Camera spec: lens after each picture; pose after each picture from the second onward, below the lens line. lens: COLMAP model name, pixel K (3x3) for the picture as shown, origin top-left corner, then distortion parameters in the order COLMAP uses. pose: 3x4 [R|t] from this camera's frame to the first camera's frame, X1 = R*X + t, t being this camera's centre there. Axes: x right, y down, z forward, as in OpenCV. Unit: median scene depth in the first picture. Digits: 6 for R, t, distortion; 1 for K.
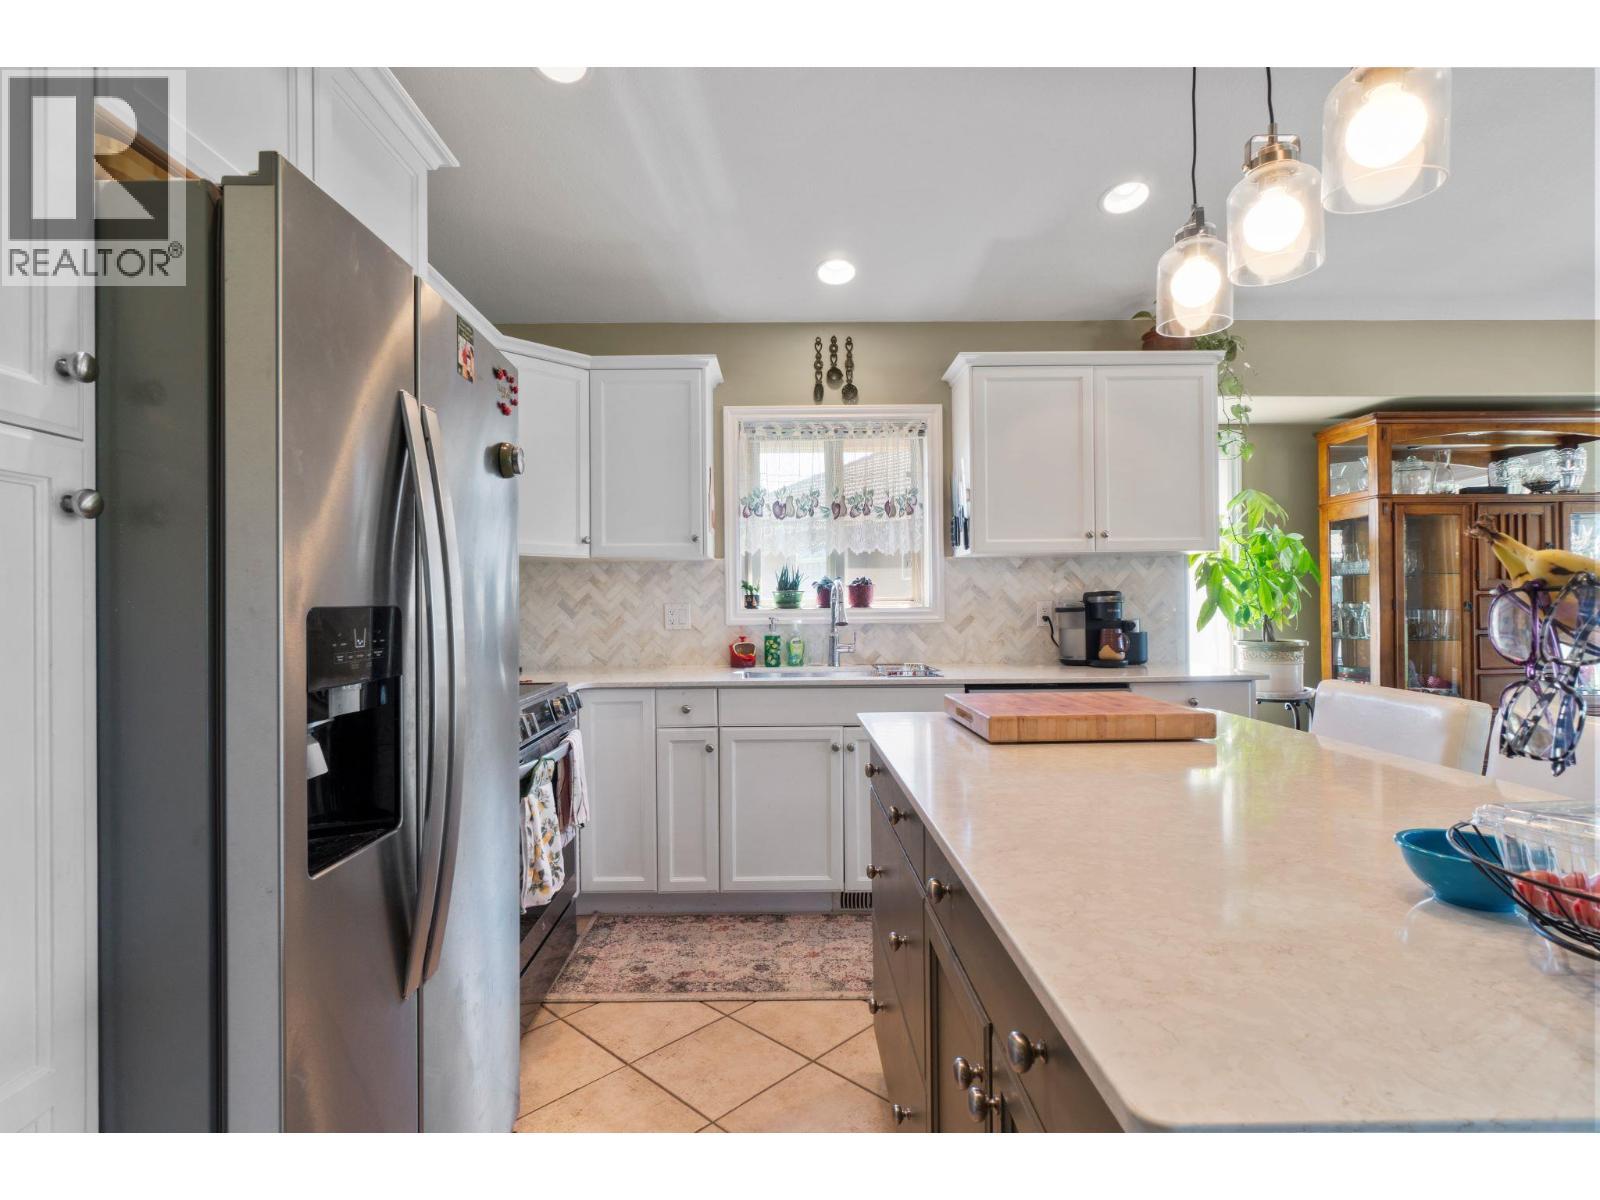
lens RADIAL K [[798.7, 0, 802.1], [0, 798.7, 598.1], [0, 0, 1]] dist [0.001553, -0.000292]
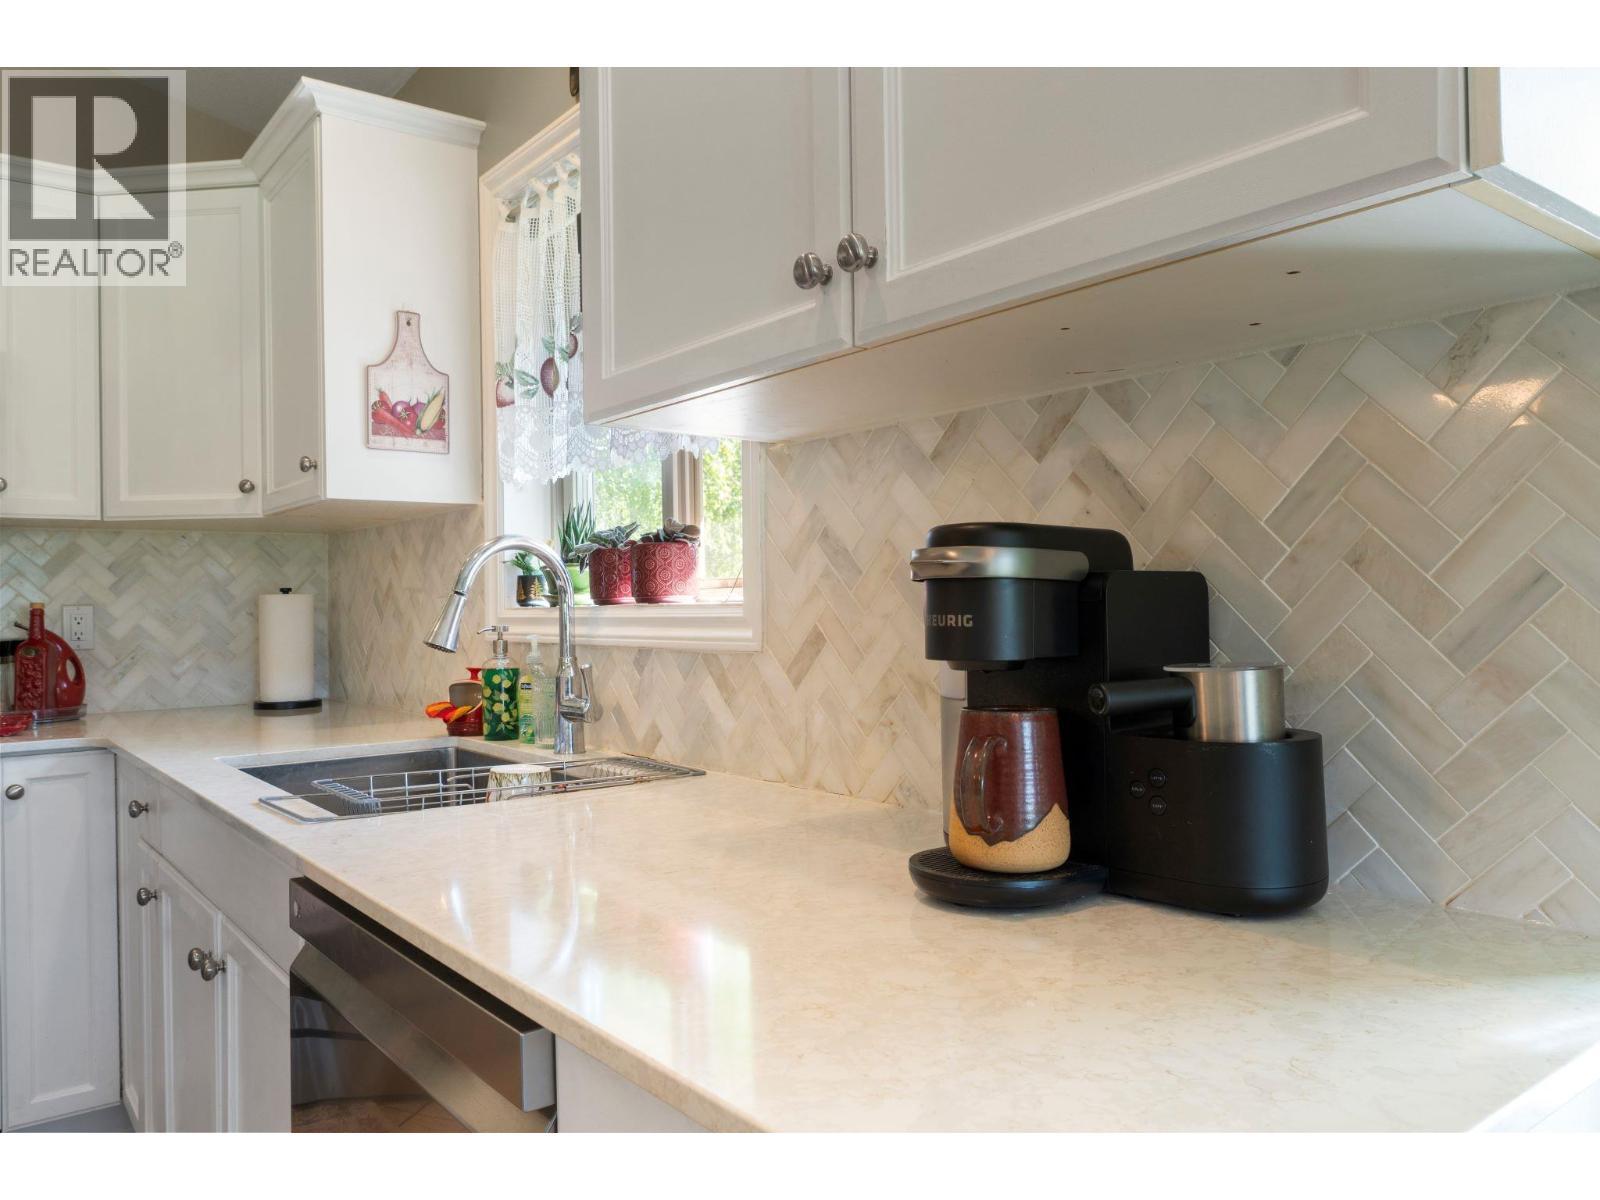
lens RADIAL K [[1159.9, 0, 802.8], [0, 1159.9, 591.9], [0, 0, 1]] dist [-0.002828, 0.008425]
pose [[0.594821, -0.008482, -0.803814, 0.565279], [0.012312, 0.999923, -0.001441, 0.007914], [0.803764, -0.009039, 0.594879, 0.745792]]
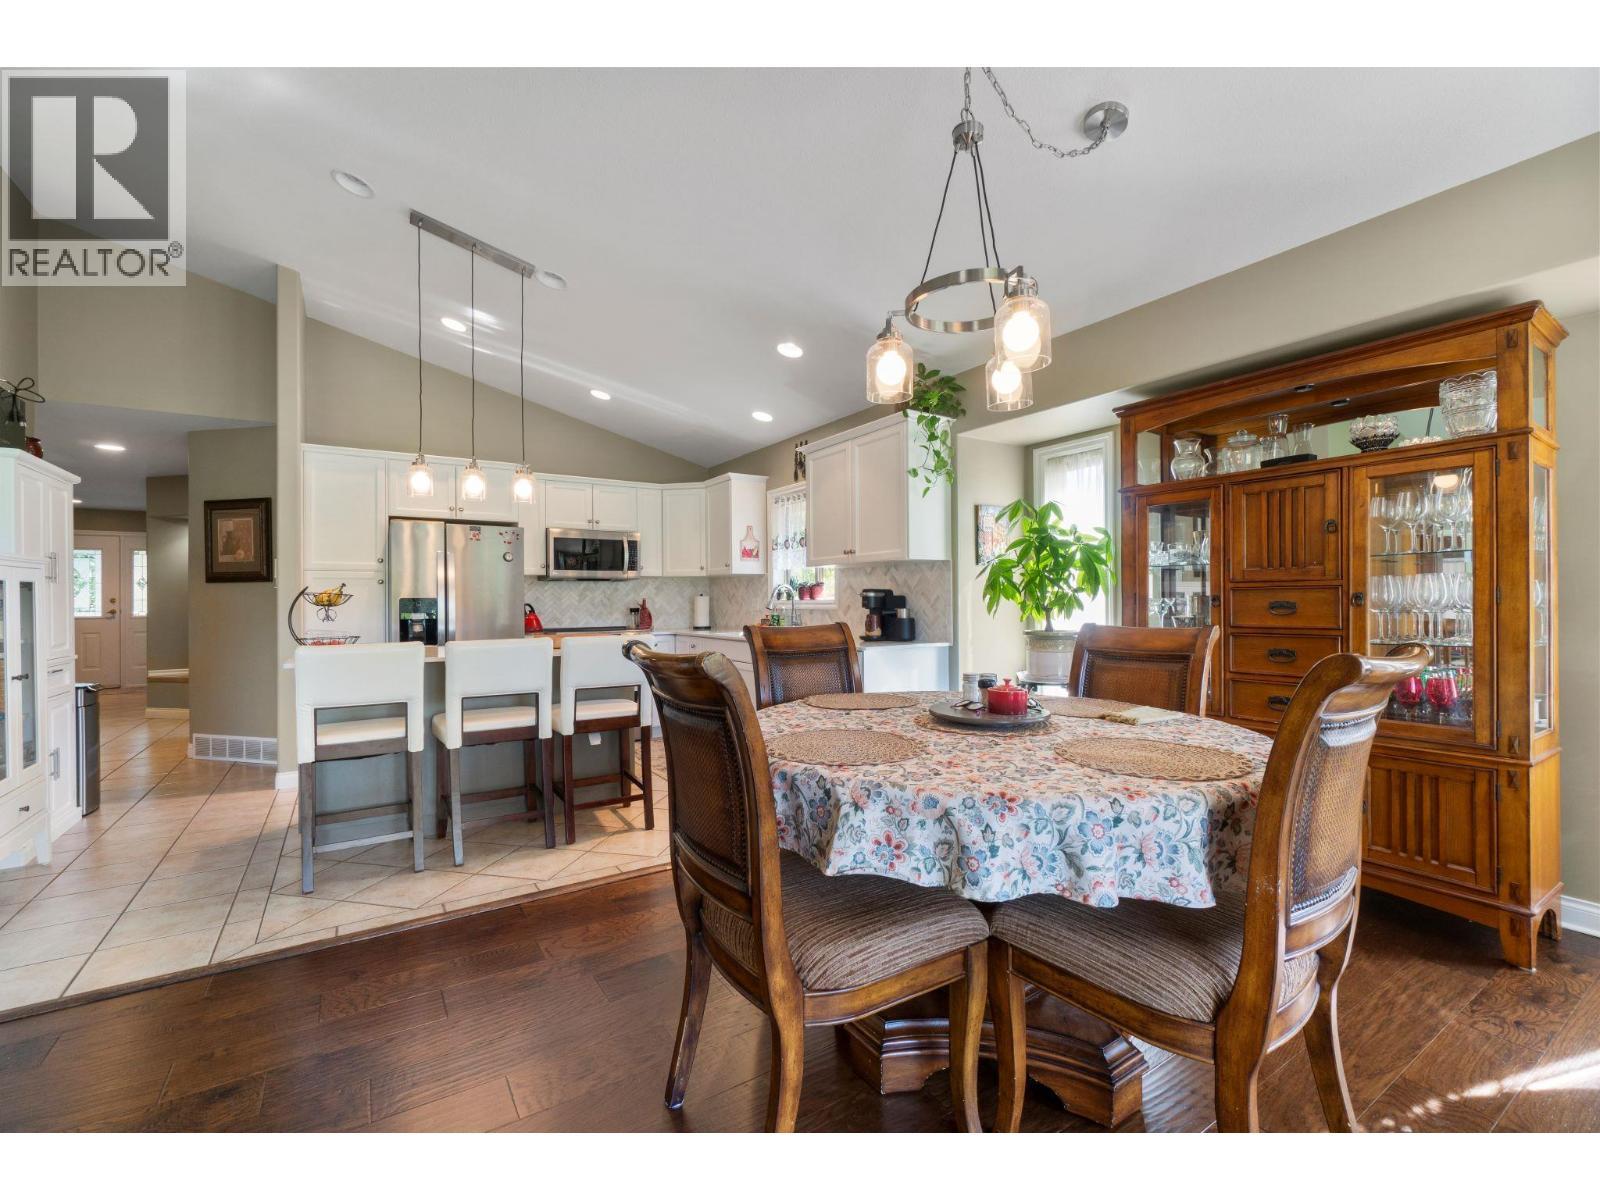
lens RADIAL K [[700.1, 0, 798.0], [0, 700.1, 600.3], [0, 0, 1]] dist [0.000686, -0.000068]
pose [[0.521882, 0.003948, -0.853009, 1.334333], [0.004987, 0.999958, 0.007679, 0.001726], [0.853003, -0.008261, 0.521840, 0.209960]]
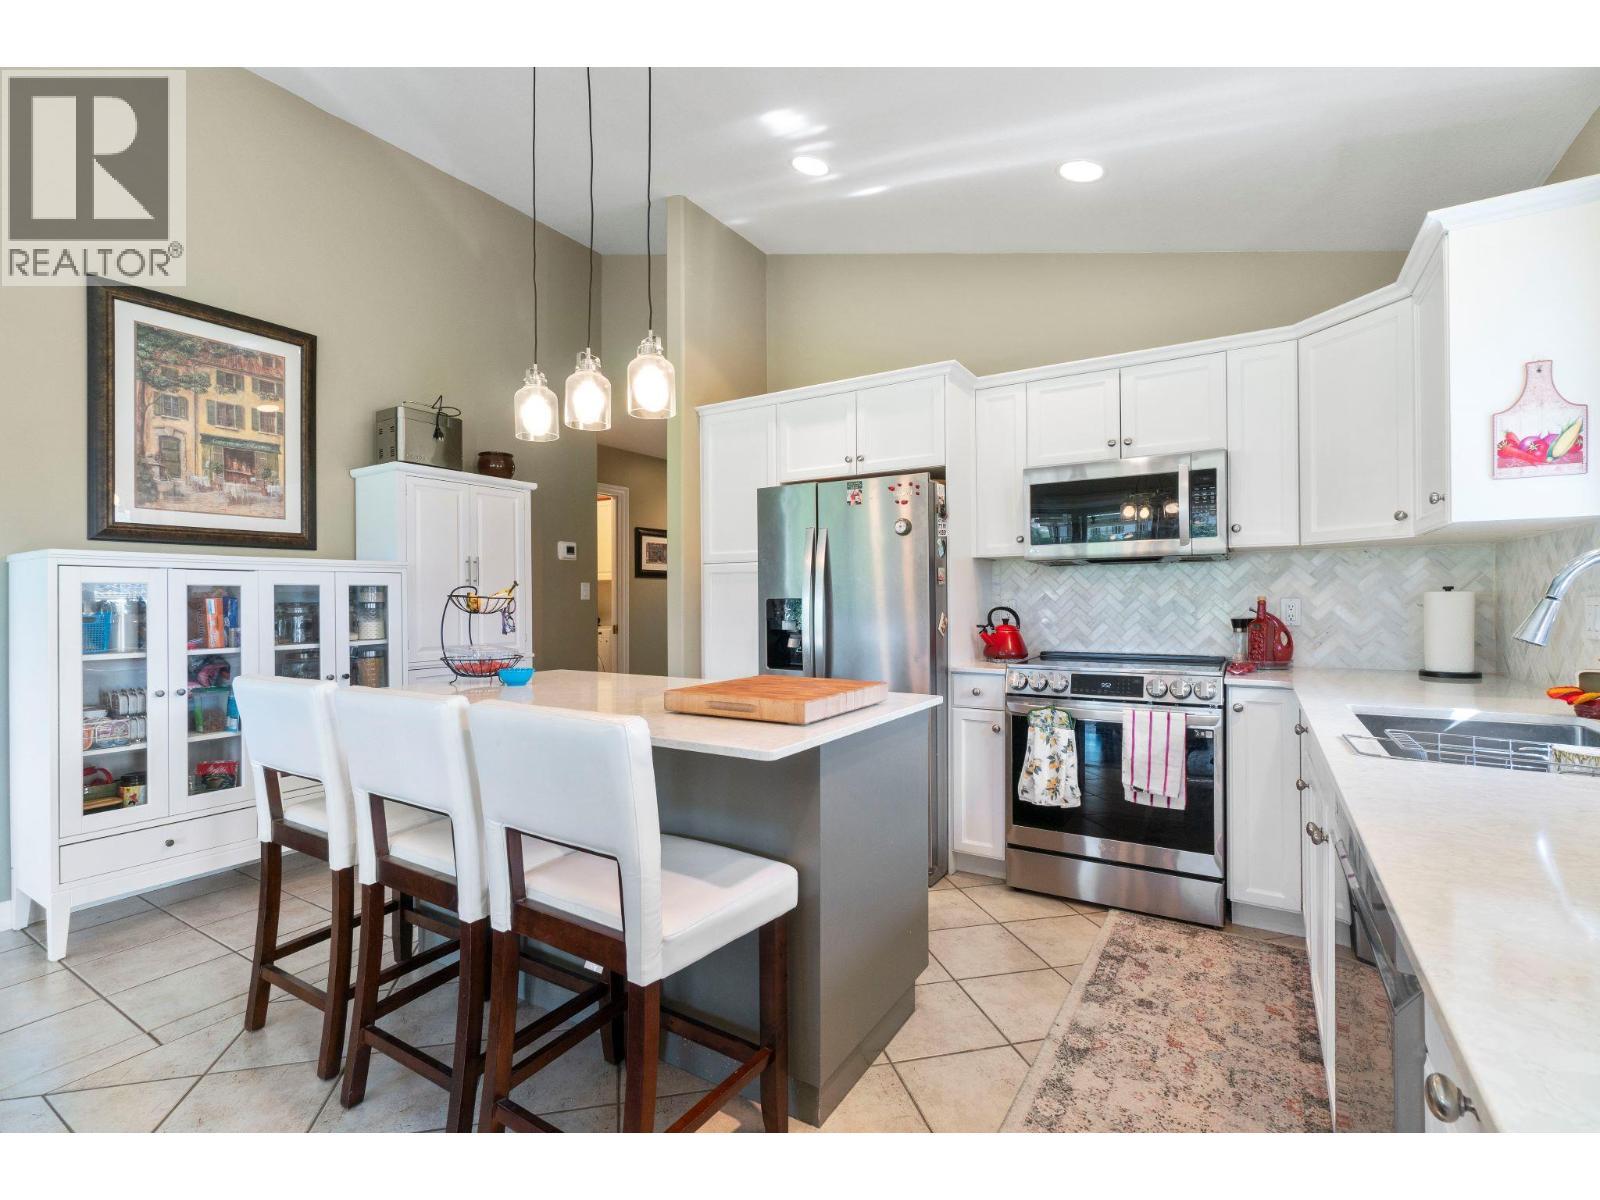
lens RADIAL K [[743.0, 0, 778.3], [0, 743.0, 599.7], [0, 0, 1]] dist [0.000429, 0.001295]
pose [[-0.557144, 0.011924, -0.830330, 0.622627], [0.012407, 0.999905, 0.006034, -0.000633], [0.830323, -0.006940, -0.557239, 0.809911]]
